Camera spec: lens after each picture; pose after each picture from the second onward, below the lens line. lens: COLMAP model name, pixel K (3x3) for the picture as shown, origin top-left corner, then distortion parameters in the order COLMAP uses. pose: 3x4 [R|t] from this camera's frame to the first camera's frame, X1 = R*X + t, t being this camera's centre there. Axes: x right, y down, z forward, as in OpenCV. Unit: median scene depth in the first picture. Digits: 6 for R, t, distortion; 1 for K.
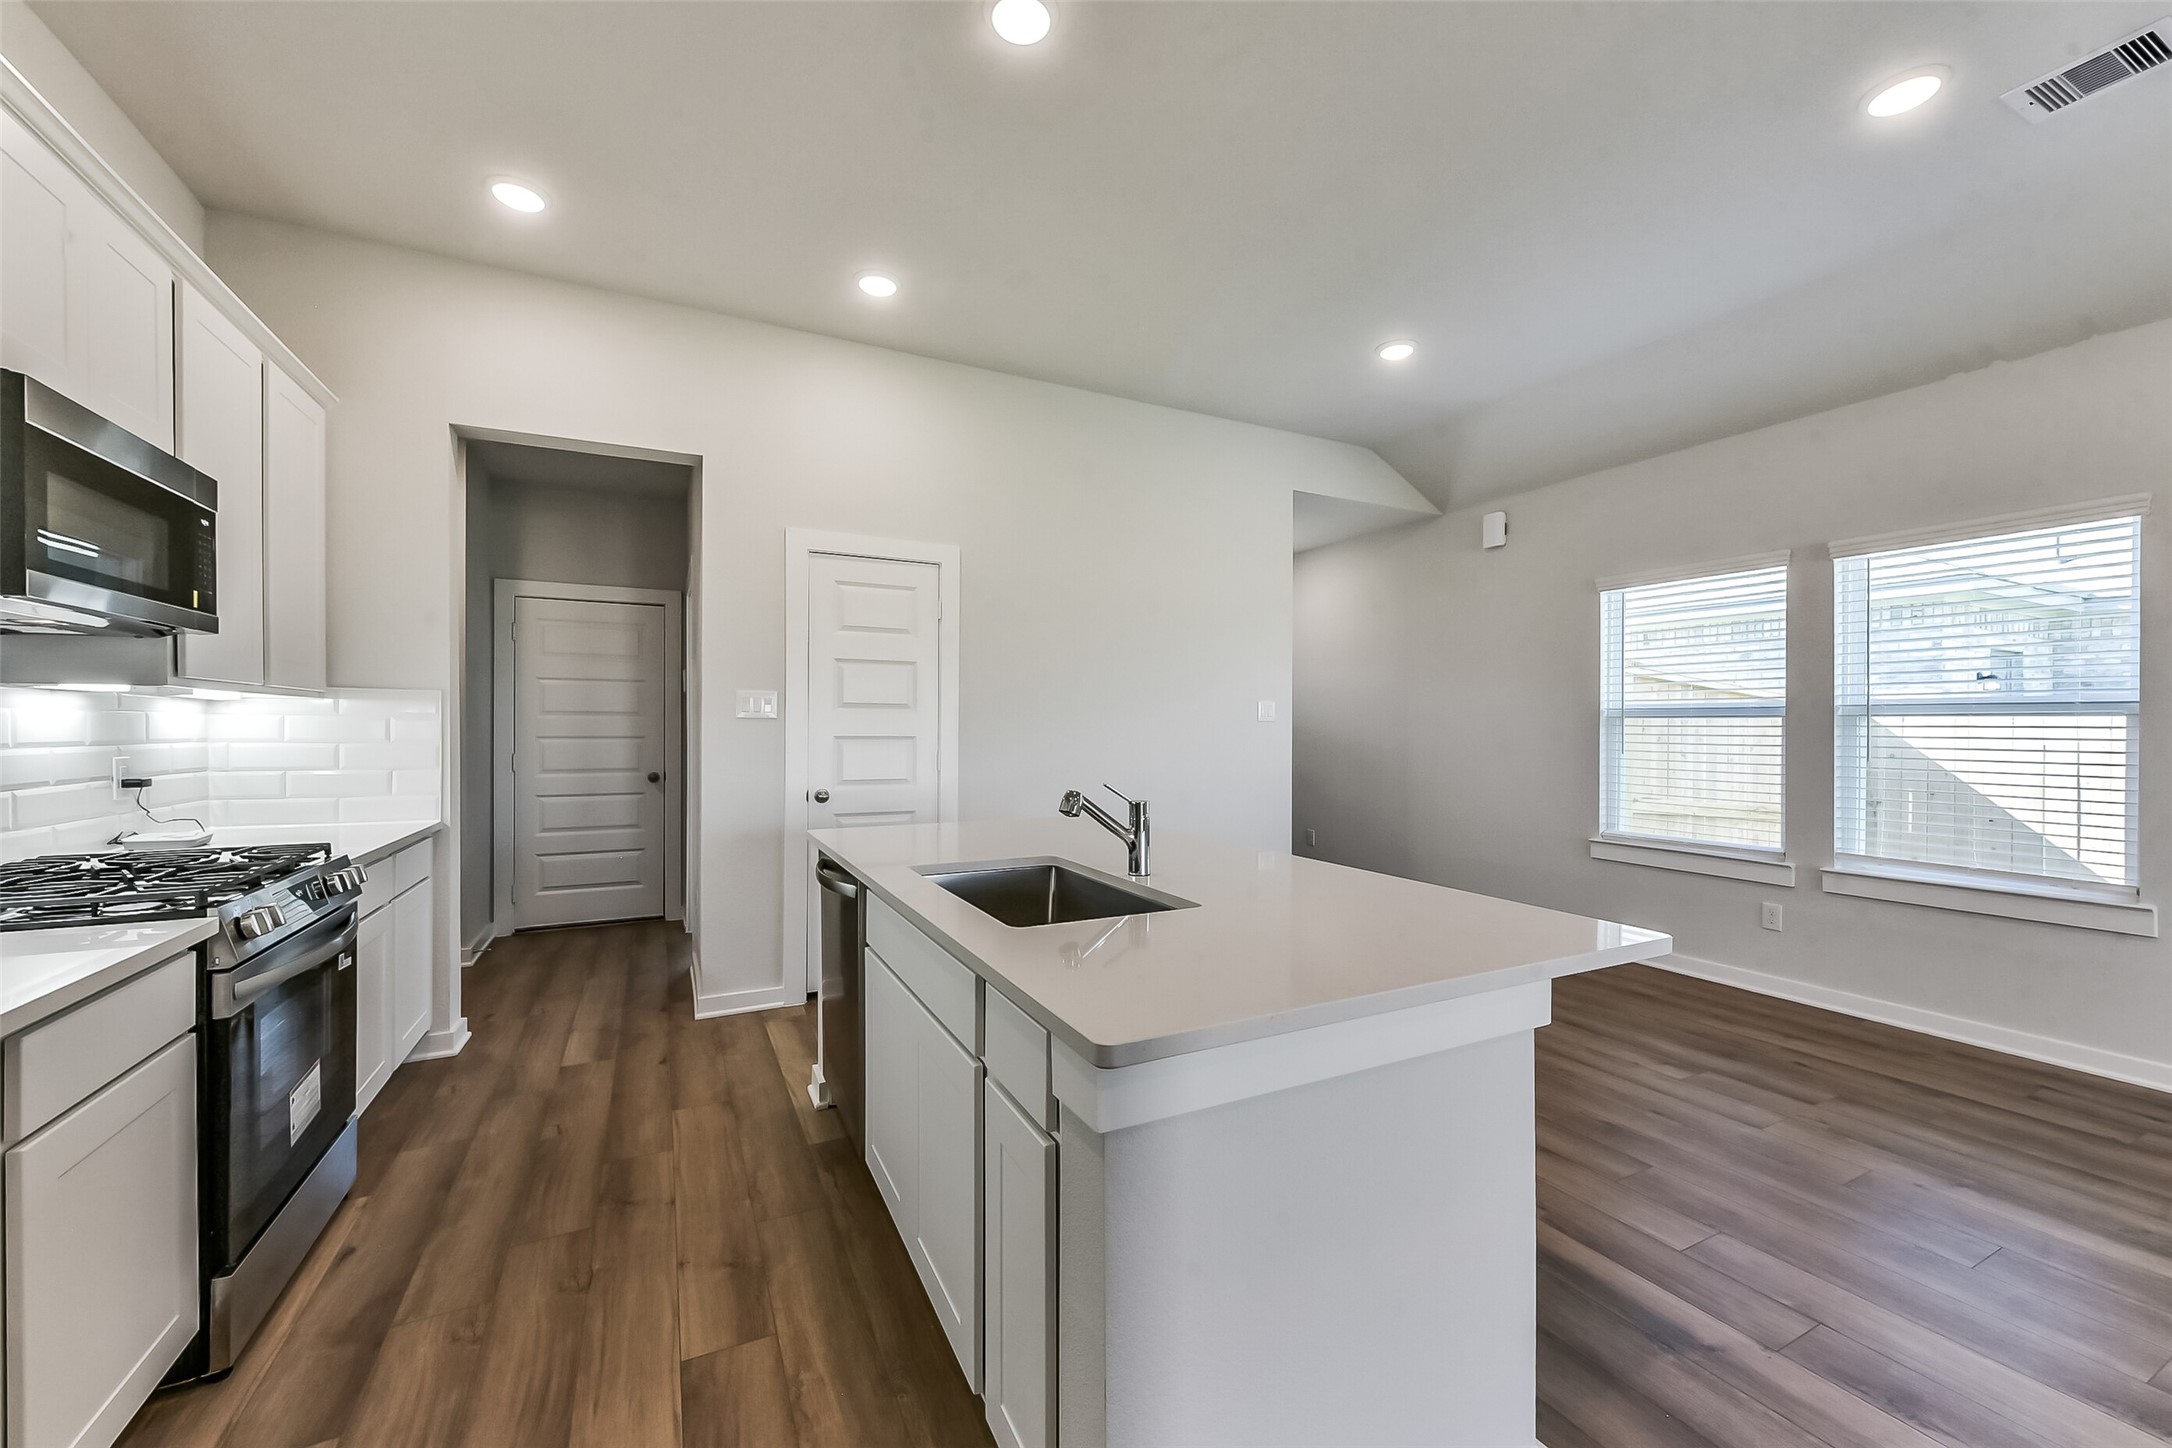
lens RADIAL K [[847.6, 0, 1094.4], [0, 847.6, 733.0], [0, 0, 1]] dist [0.004307, 0.000969]
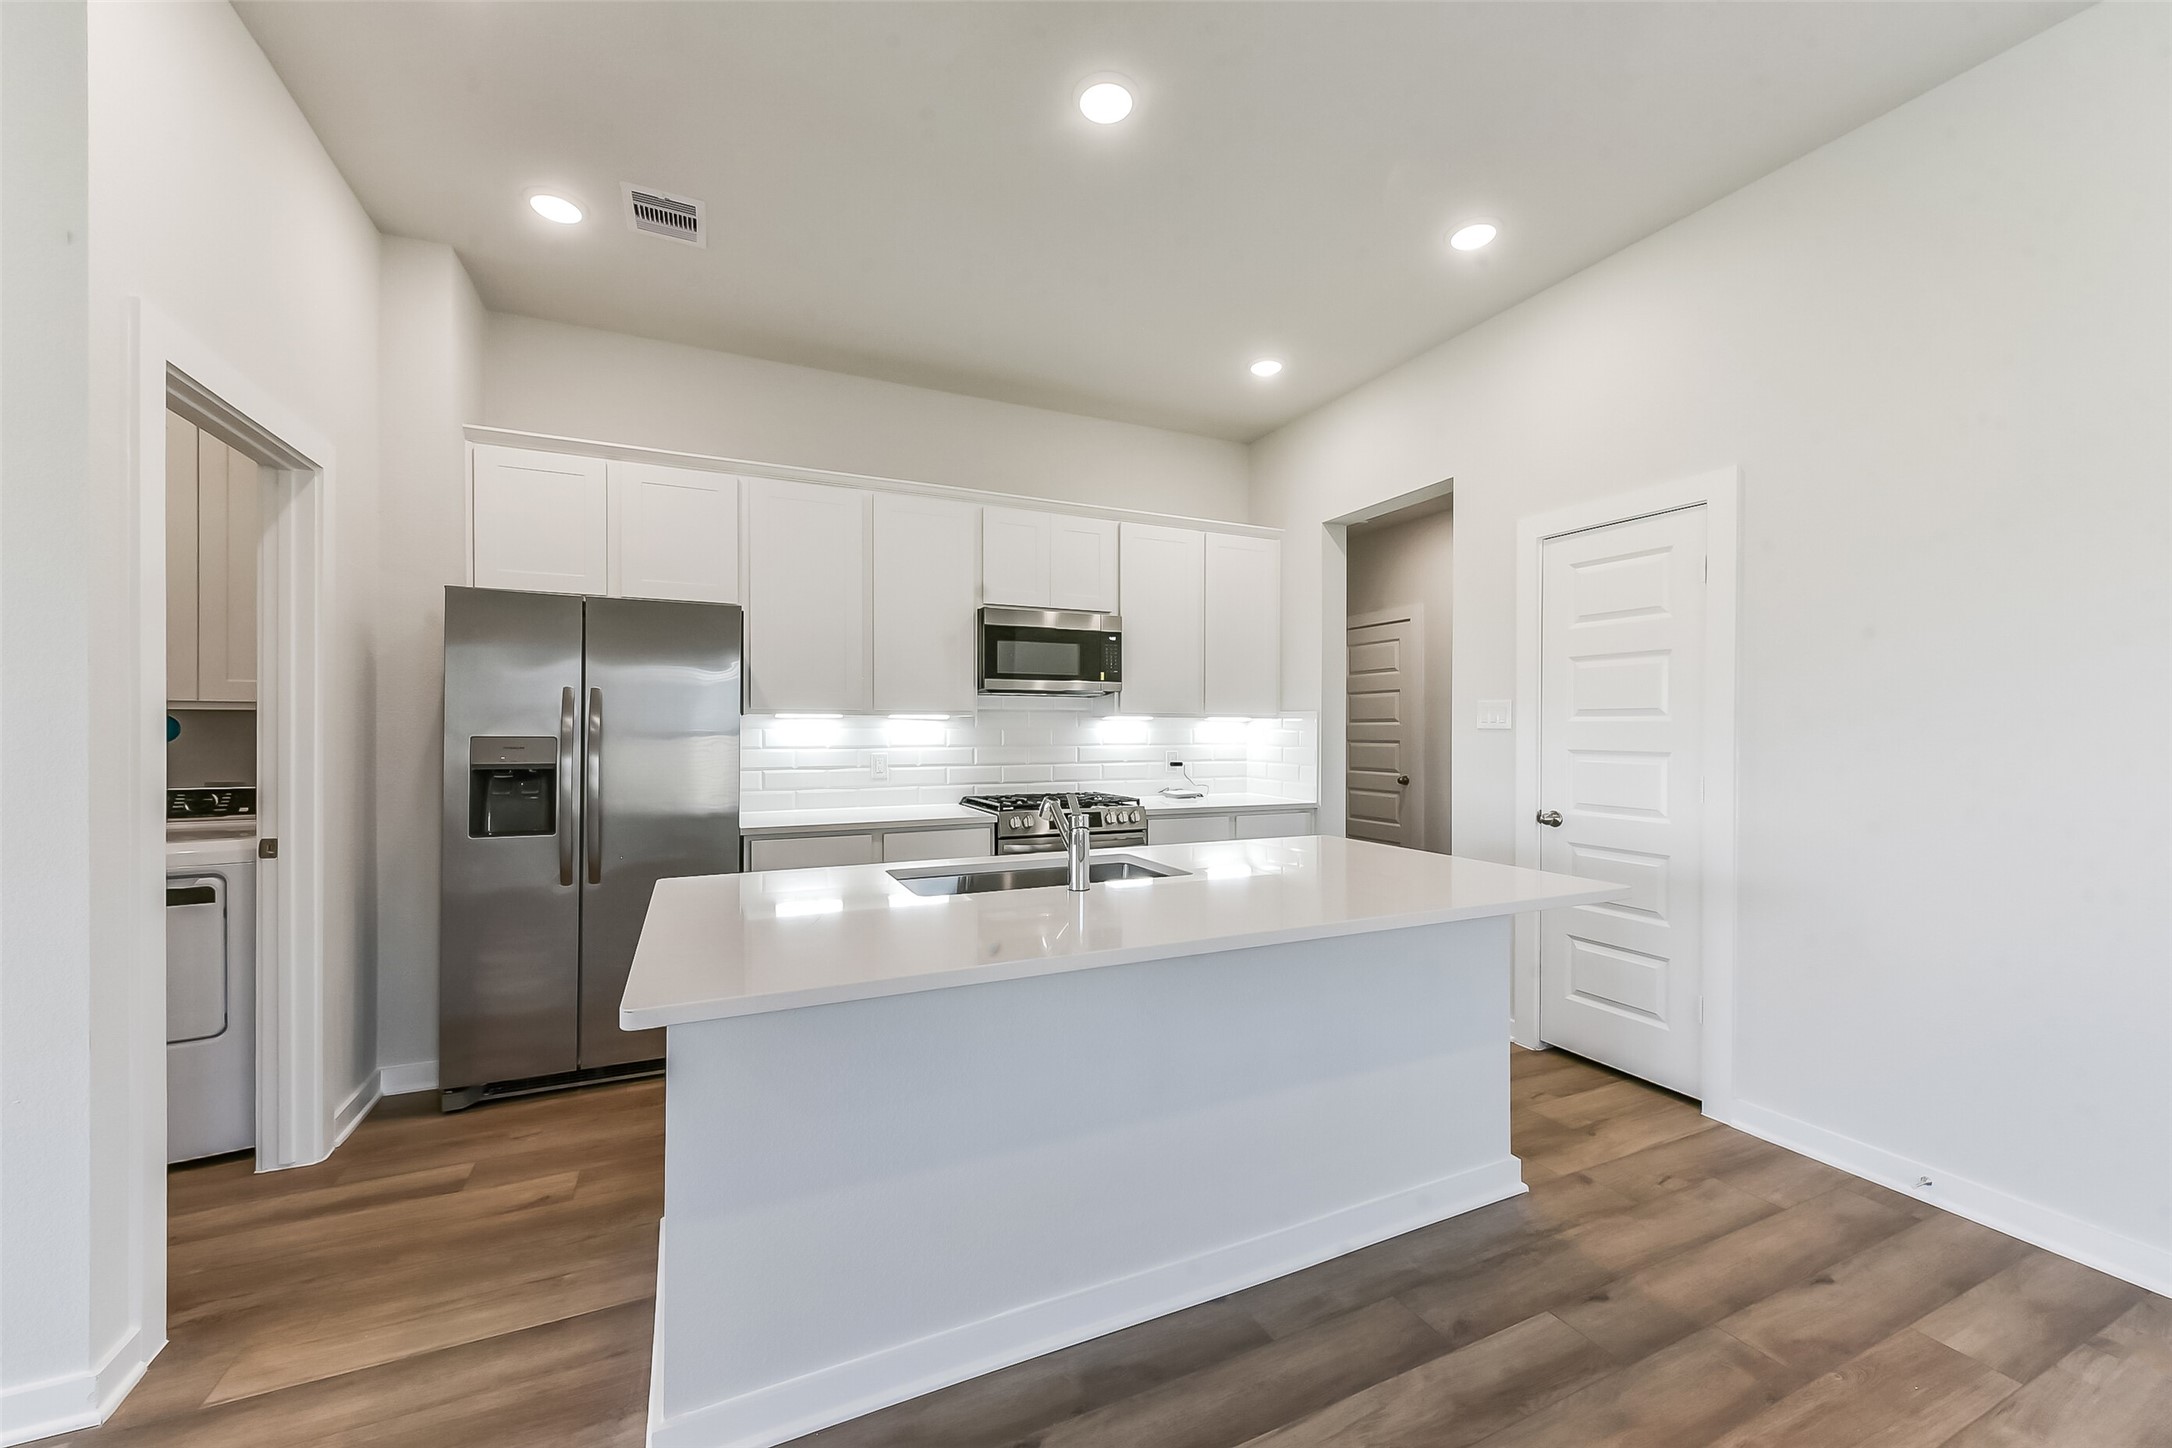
lens RADIAL K [[847.6, 0, 1092.6], [0, 847.6, 731.9], [0, 0, 1]] dist [0.004307, 0.000969]
pose [[-0.038732, -0.000009, -0.999250, 0.582503], [-0.008415, 0.999965, 0.000317, -0.010105], [0.999214, 0.008421, -0.038731, 0.587956]]
